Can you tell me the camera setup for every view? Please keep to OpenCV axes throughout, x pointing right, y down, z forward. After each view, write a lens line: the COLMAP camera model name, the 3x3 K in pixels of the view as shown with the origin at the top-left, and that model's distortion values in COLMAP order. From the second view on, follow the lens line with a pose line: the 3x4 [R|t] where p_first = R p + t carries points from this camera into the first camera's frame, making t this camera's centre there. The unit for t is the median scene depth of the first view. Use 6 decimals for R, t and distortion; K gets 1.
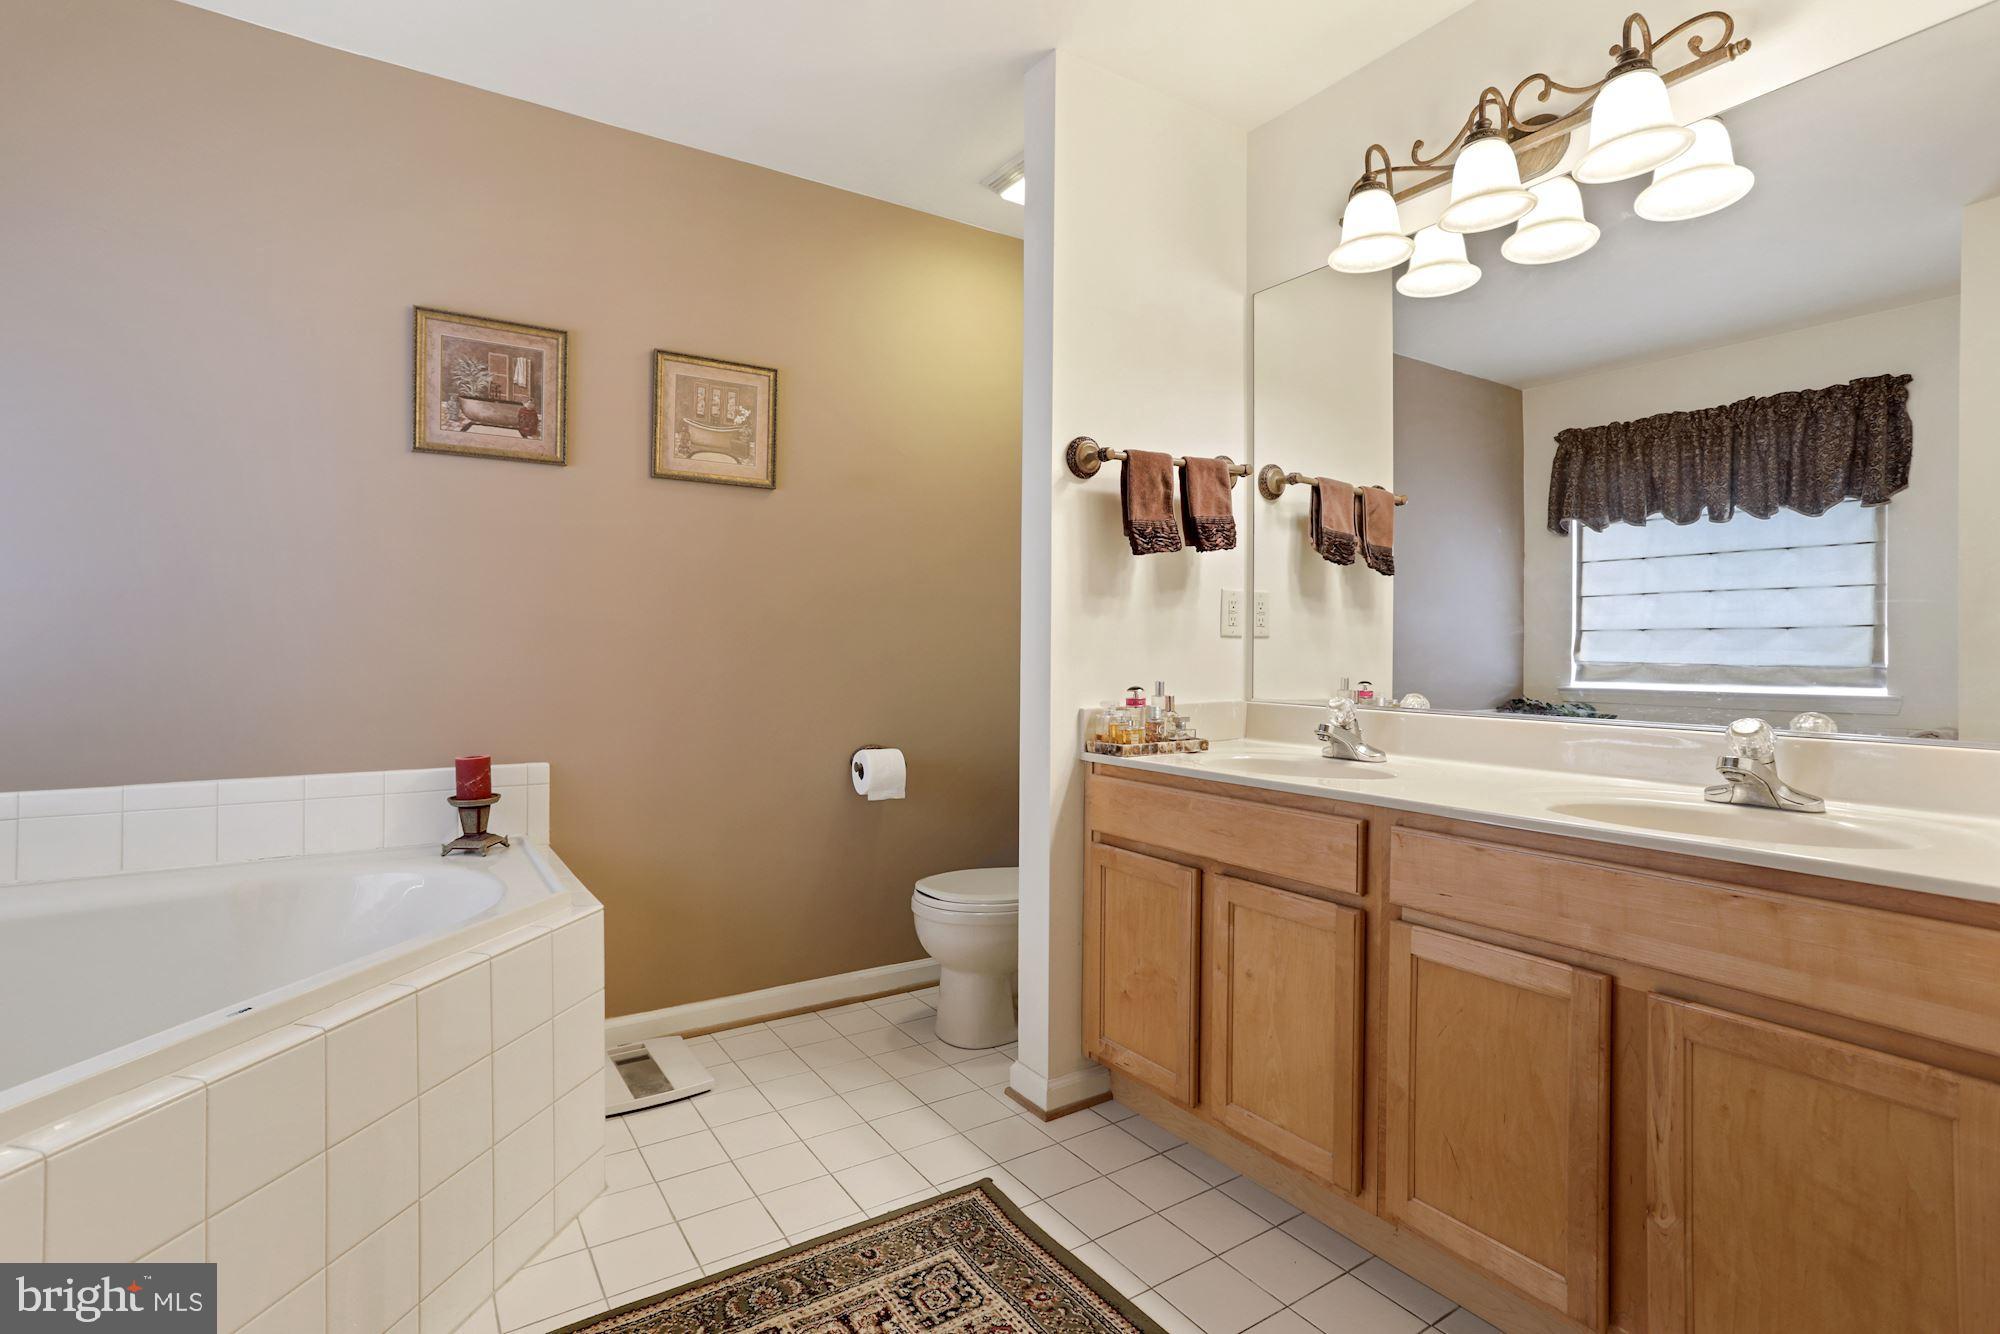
lens RADIAL K [[951.6, 0, 996.3], [0, 951.6, 644.7], [0, 0, 1]] dist [-0.049101, 0.025174]
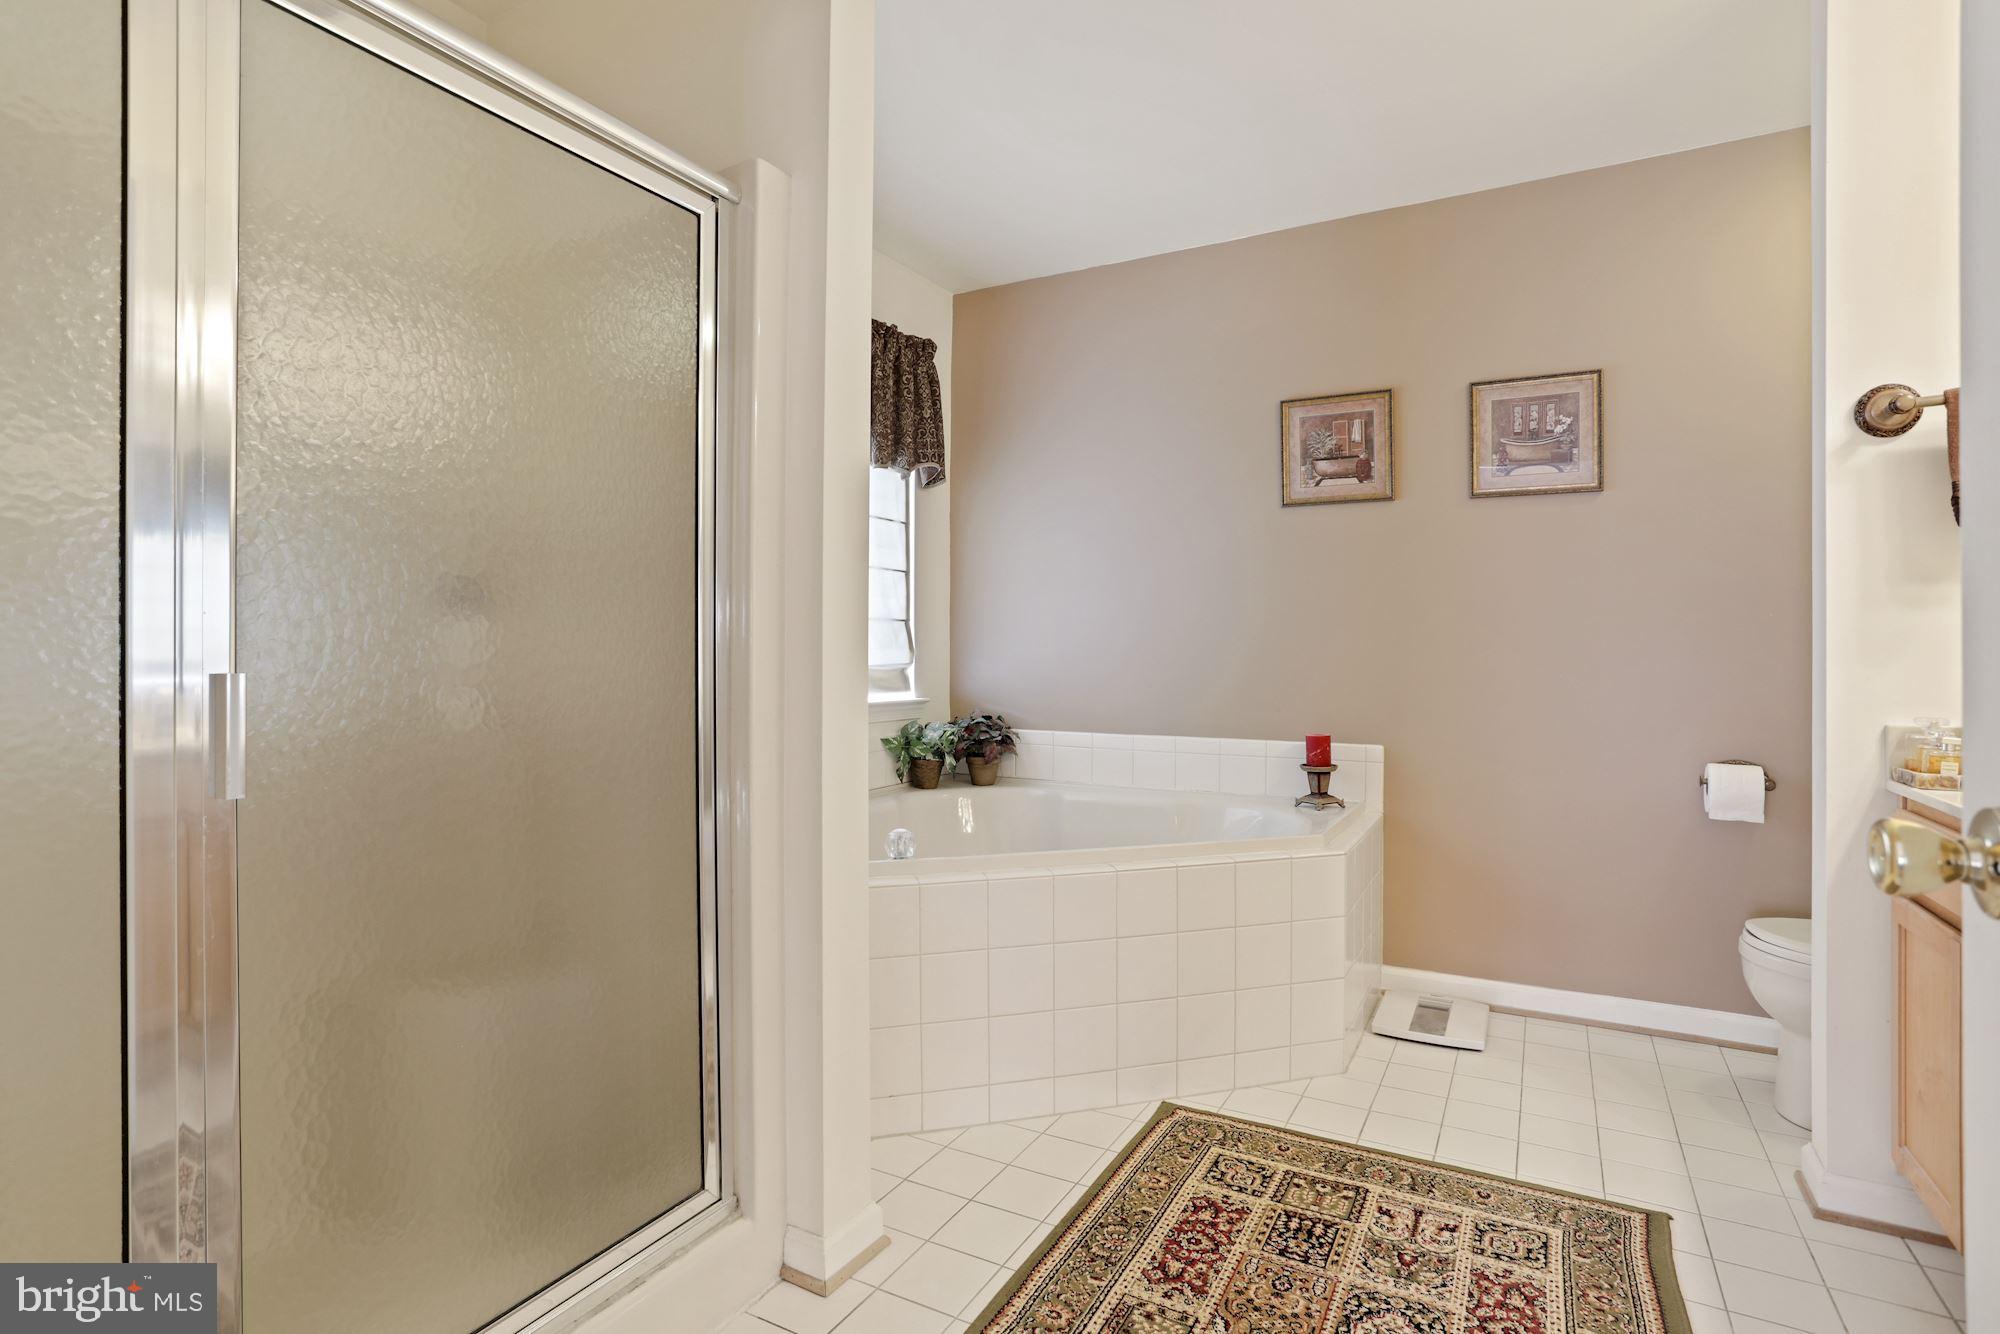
lens RADIAL K [[951.6, 0, 996.3], [0, 951.6, 644.7], [0, 0, 1]] dist [-0.049101, 0.025174]
pose [[0.480769, -0.008266, -0.876809, 0.374620], [0.001879, 0.999963, -0.008397, 0.004306], [0.876846, 0.002390, 0.480766, -0.027476]]
